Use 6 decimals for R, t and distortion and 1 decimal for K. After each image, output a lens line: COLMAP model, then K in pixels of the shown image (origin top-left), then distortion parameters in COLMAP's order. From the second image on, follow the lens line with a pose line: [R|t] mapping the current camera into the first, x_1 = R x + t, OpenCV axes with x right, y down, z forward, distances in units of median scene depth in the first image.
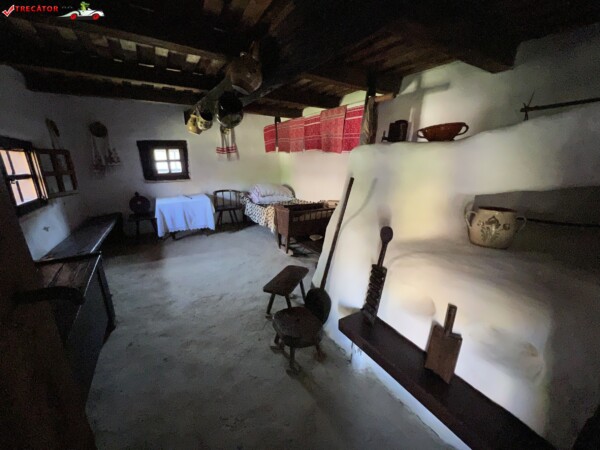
lens RADIAL K [[240.5, 0, 300.4], [0, 240.5, 226.3], [0, 0, 1]] dist [-0.003796, 0.000800]
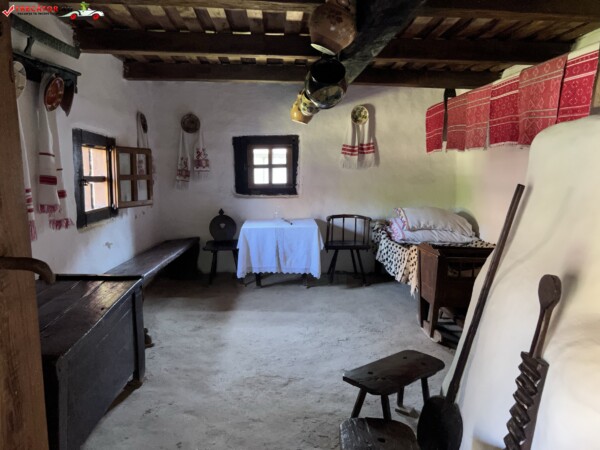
lens RADIAL K [[456.5, 0, 300.6], [0, 456.5, 226.2], [0, 0, 1]] dist [0.037566, -0.045547]
pose [[0.882065, 0.062454, -0.466969, 0.158462], [-0.133609, 0.983642, -0.120820, 0.039624], [0.451785, 0.168963, 0.875981, -0.033612]]
